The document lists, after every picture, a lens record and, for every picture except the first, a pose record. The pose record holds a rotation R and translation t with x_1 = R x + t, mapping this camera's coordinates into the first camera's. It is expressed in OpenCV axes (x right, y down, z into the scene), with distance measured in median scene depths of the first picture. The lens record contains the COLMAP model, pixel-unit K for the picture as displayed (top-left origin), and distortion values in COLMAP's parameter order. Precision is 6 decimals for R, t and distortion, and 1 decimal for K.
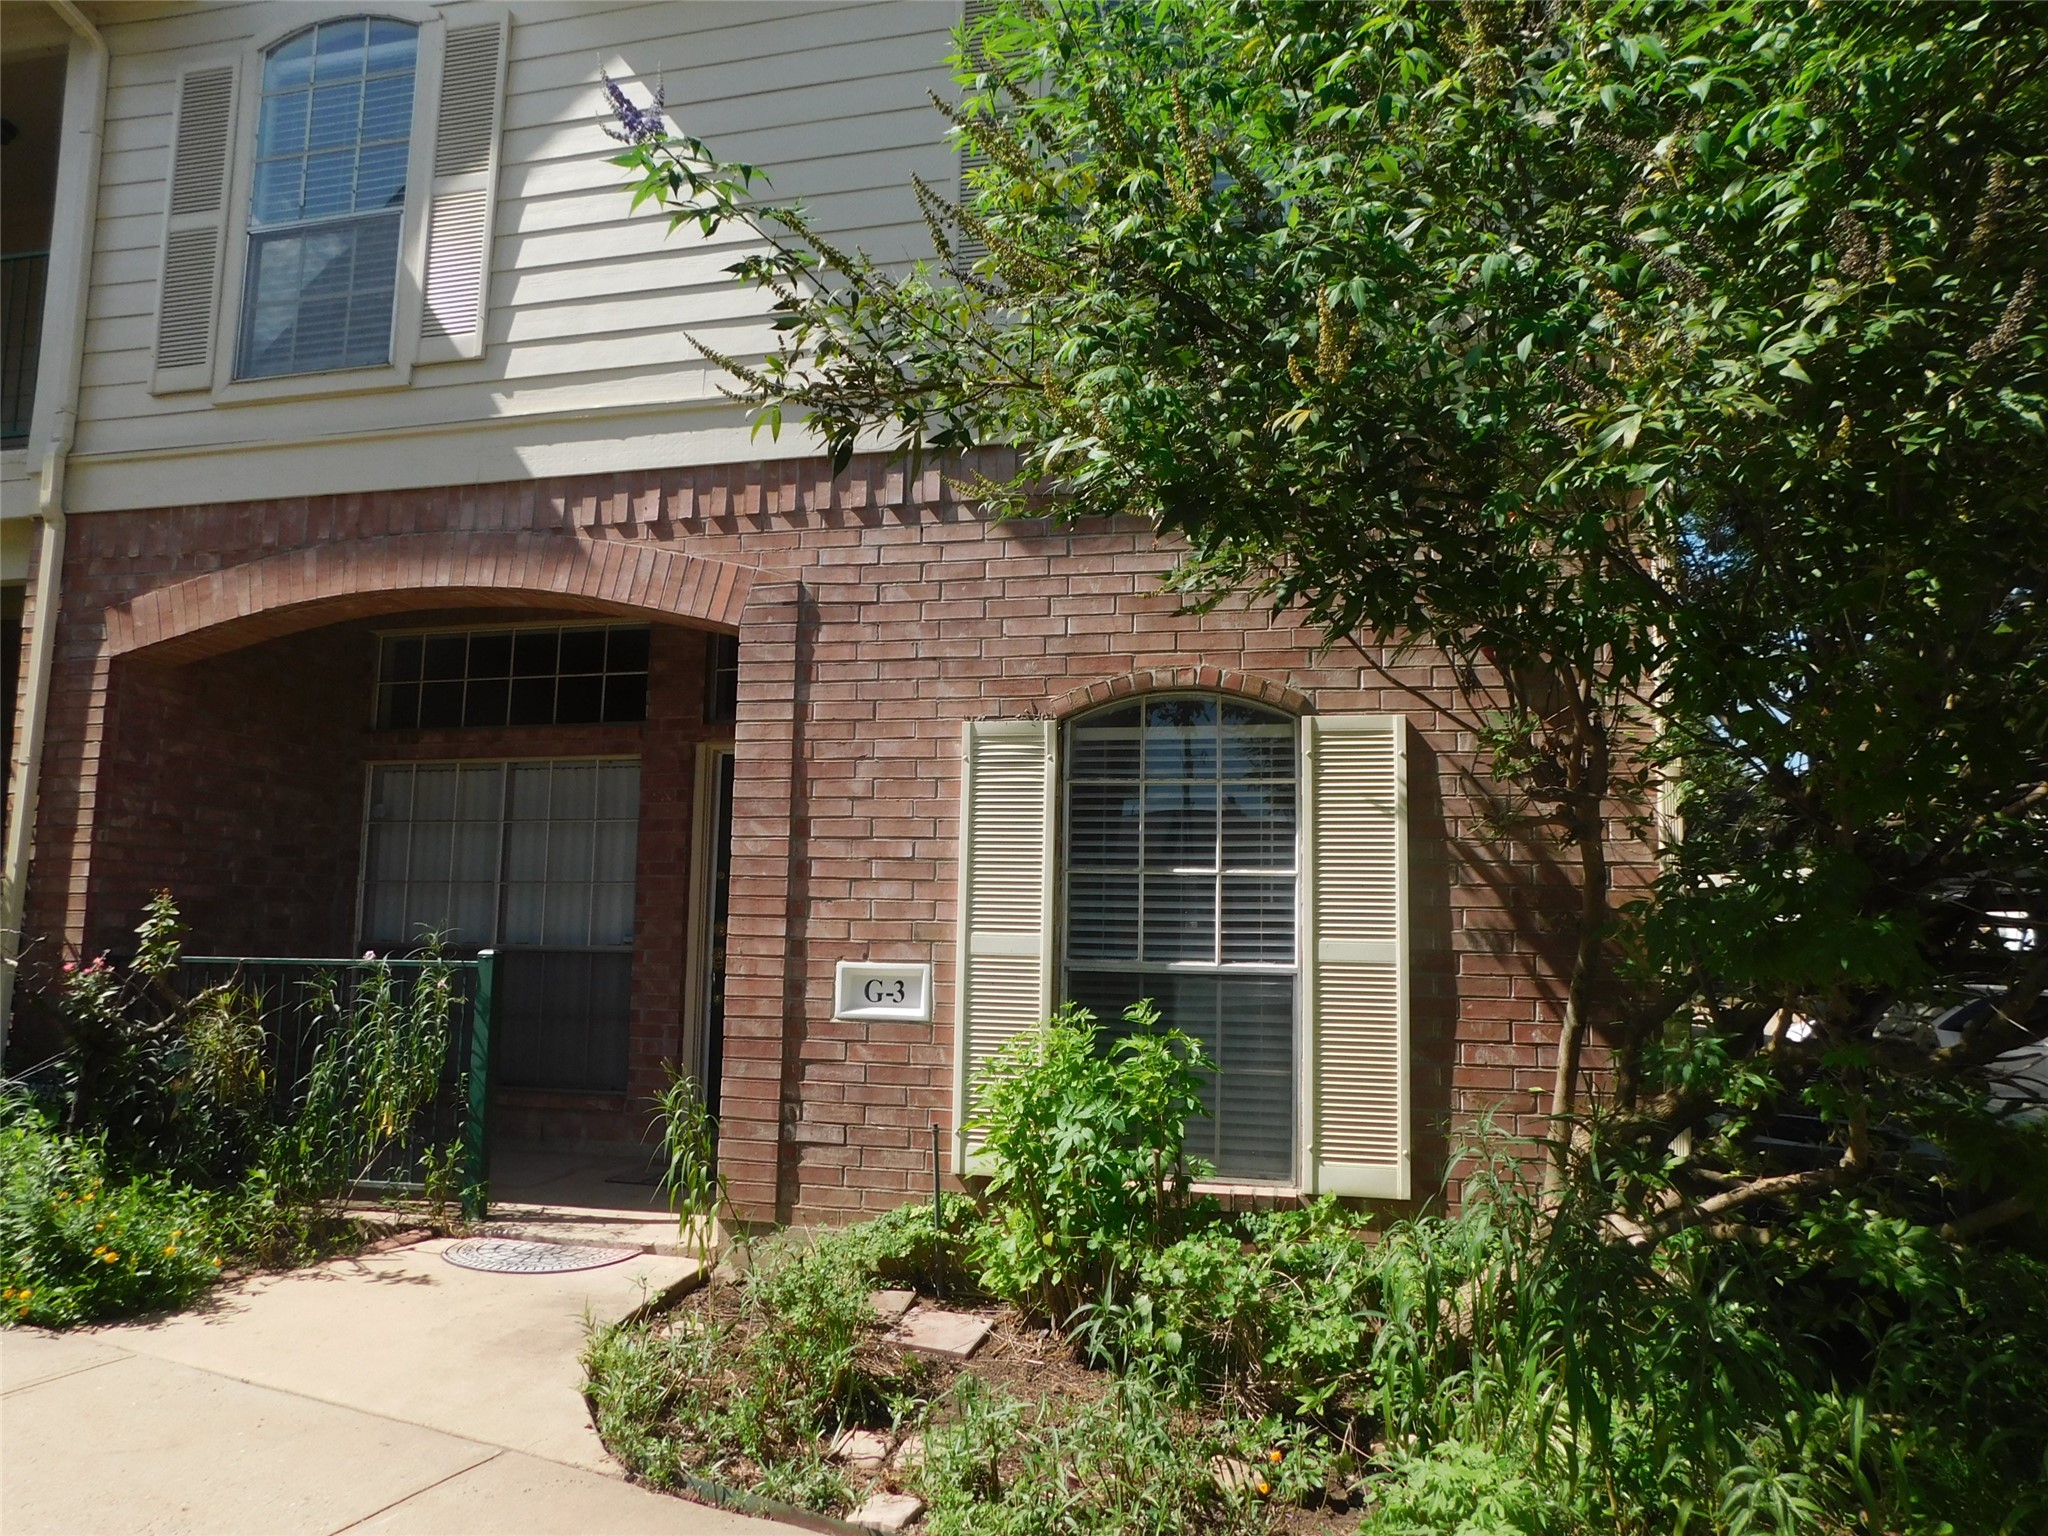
lens RADIAL K [[1364.6, 0, 1033.1], [0, 1364.6, 773.8], [0, 0, 1]] dist [-0.068316, 0.057617]
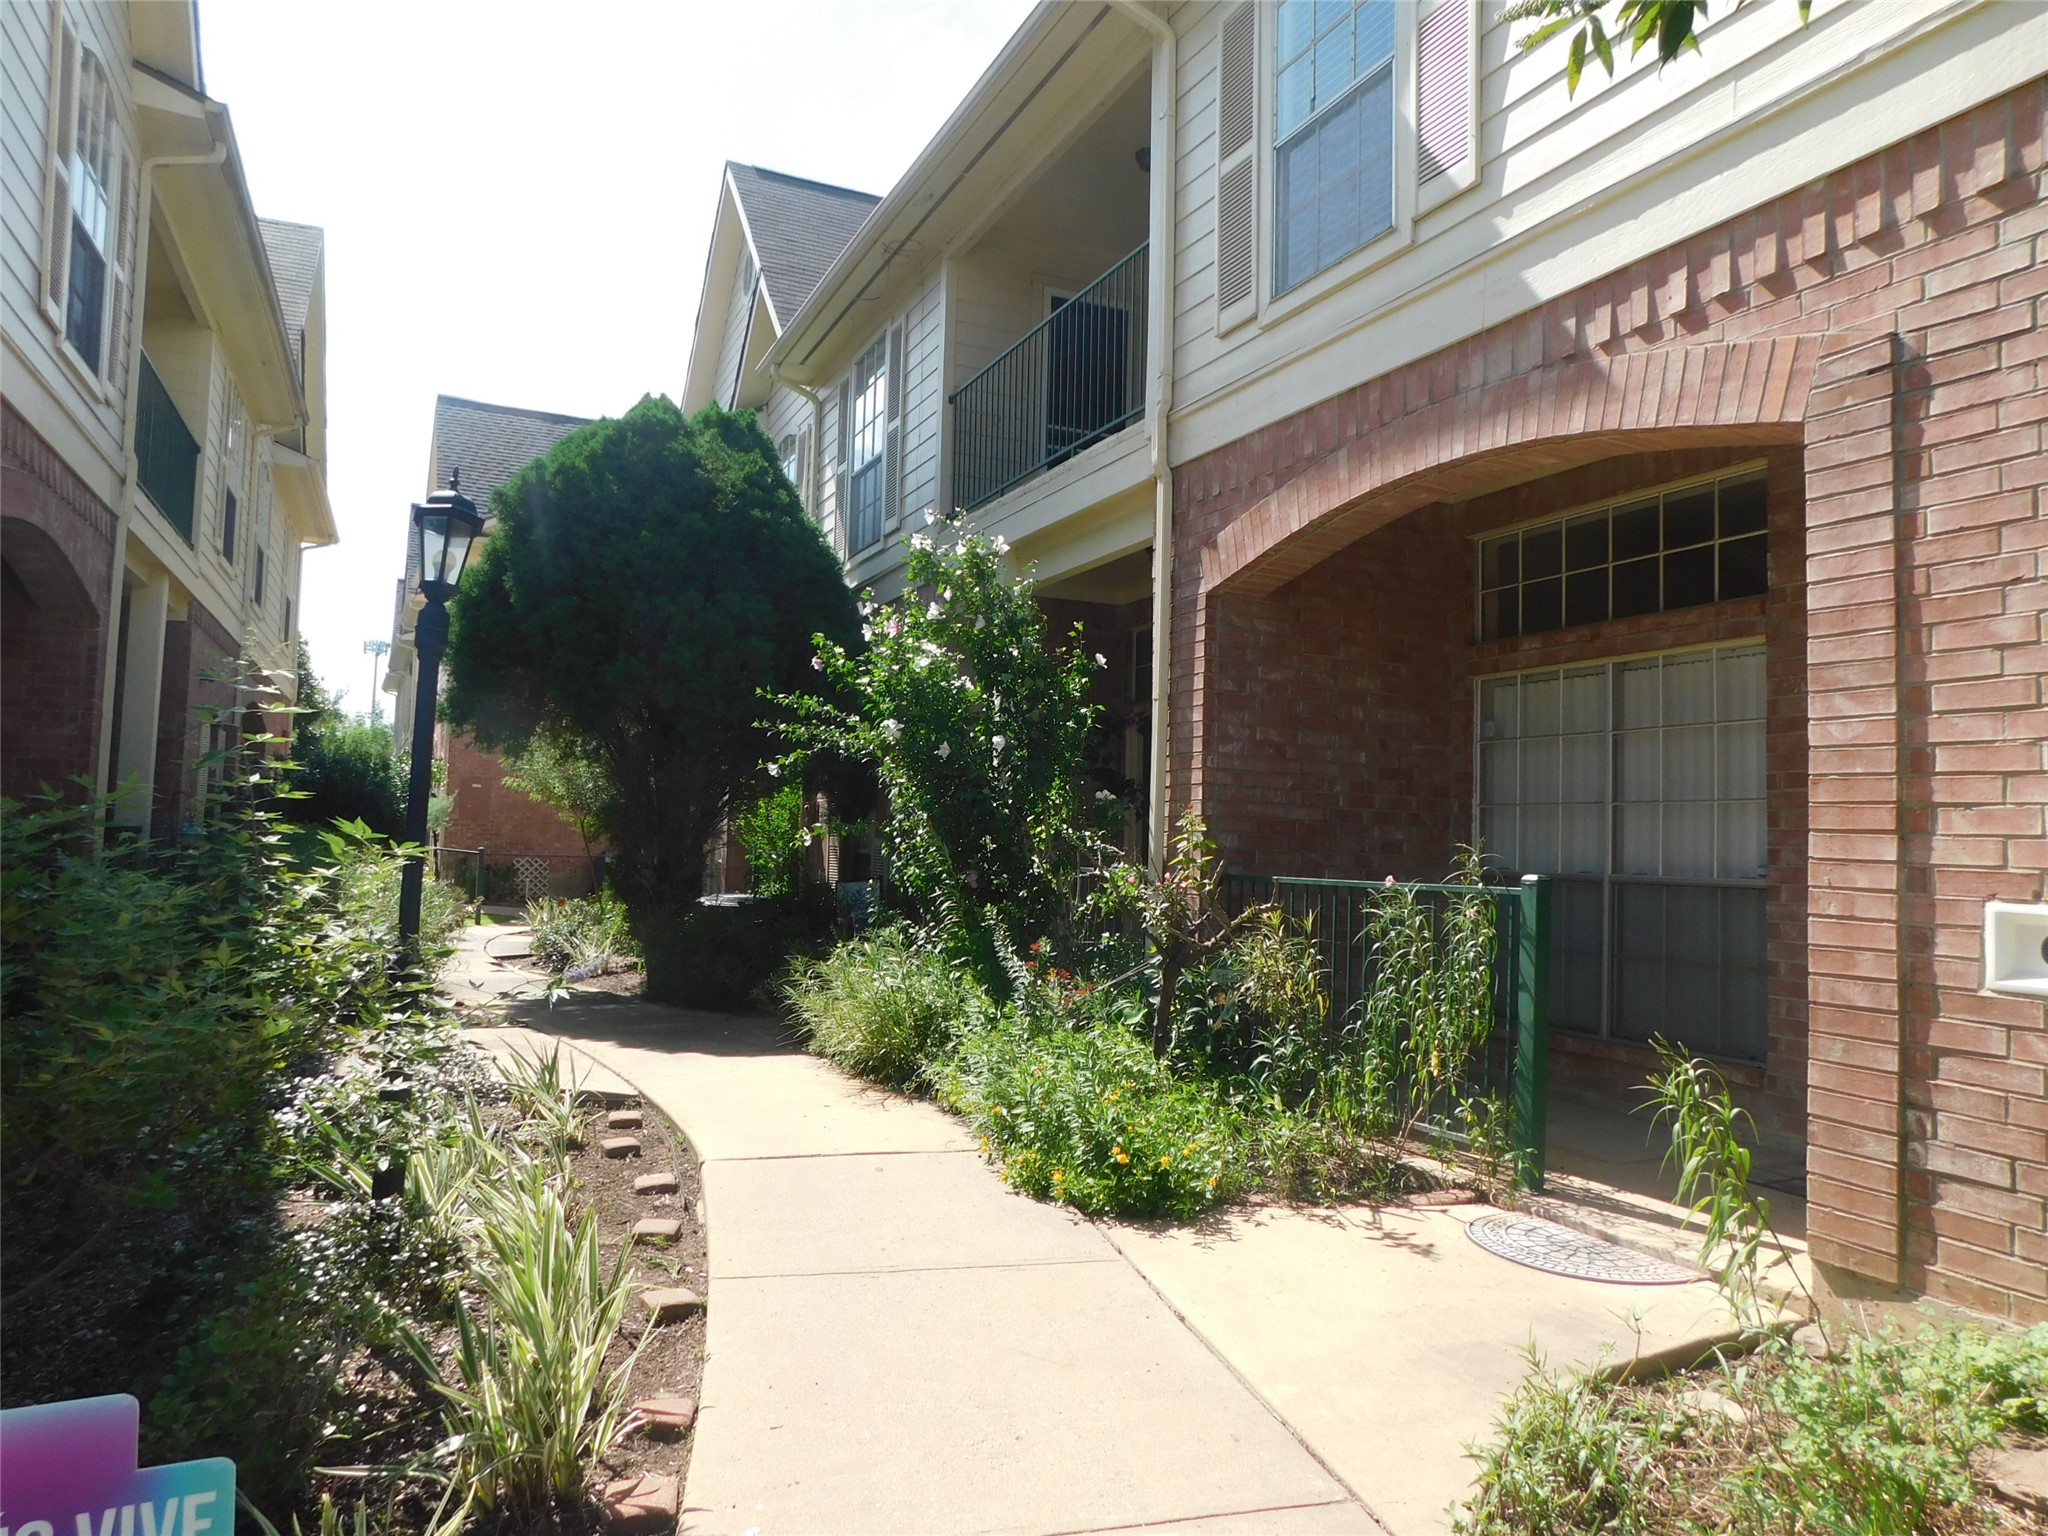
lens RADIAL K [[1364.6, 0, 1012.1], [0, 1364.6, 760.4], [0, 0, 1]] dist [-0.068316, 0.057617]
pose [[0.610535, -0.038998, -0.791028, 0.073728], [0.064938, 0.997889, 0.000924, 0.038618], [0.789322, -0.051932, 0.611779, 0.240468]]
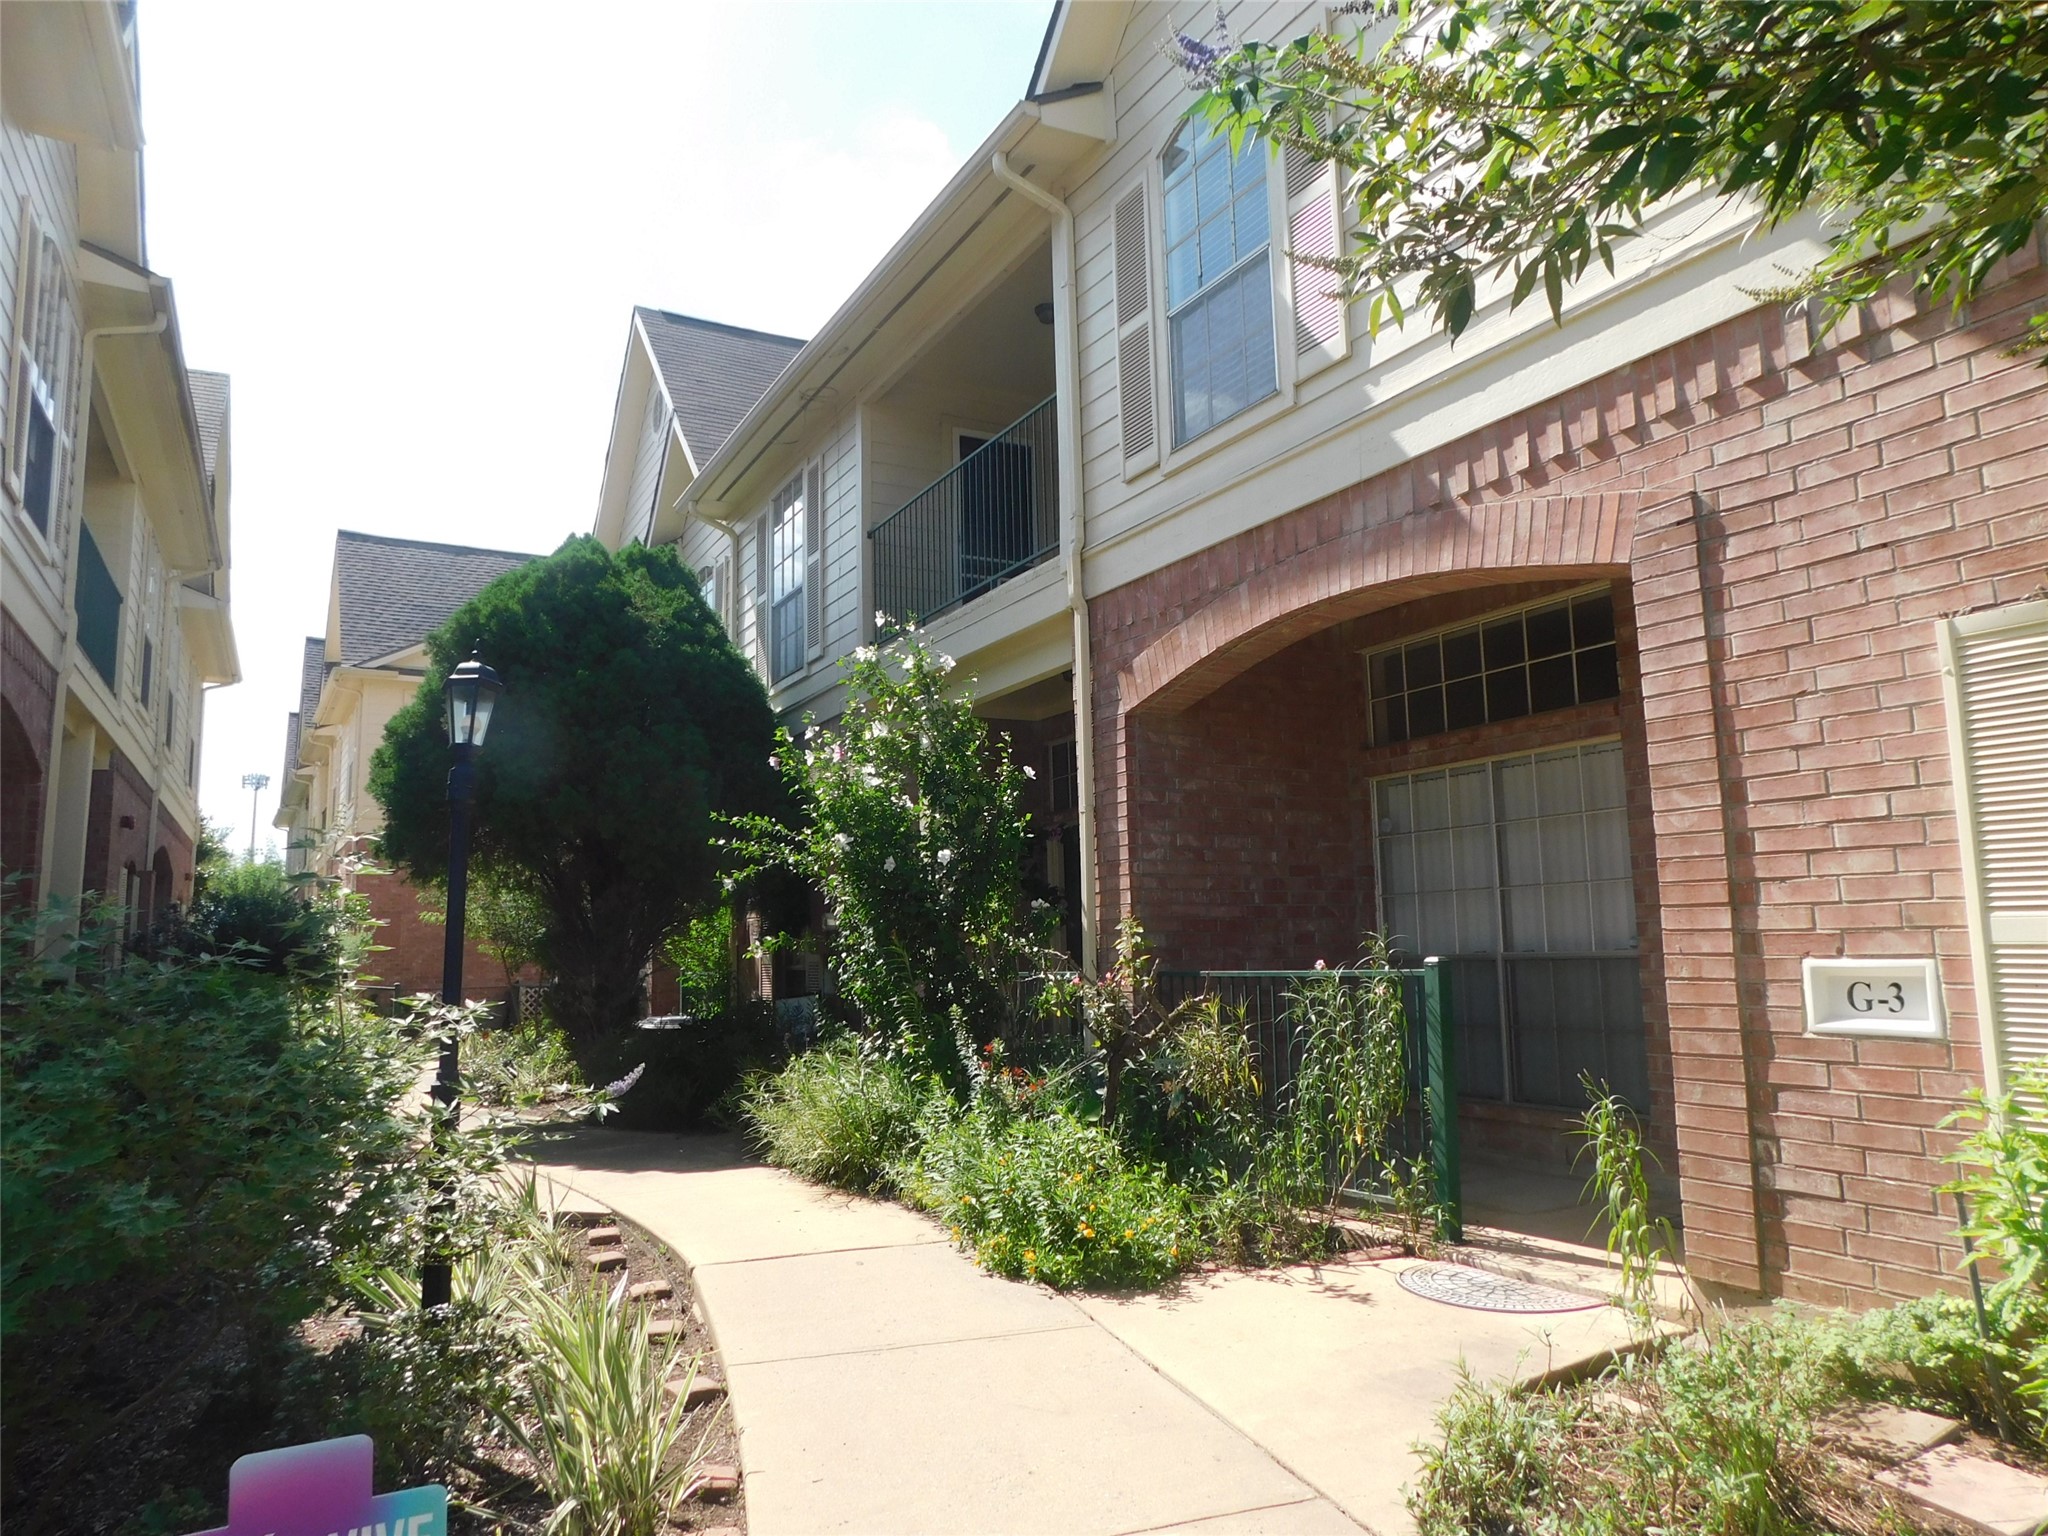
lens RADIAL K [[1364.6, 0, 1018.5], [0, 1364.6, 764.8], [0, 0, 1]] dist [-0.068316, 0.057617]
pose [[0.666012, -0.123533, -0.735641, 0.127242], [0.110729, 0.991639, -0.066273, 0.028126], [0.737677, -0.037318, 0.674122, 0.152754]]
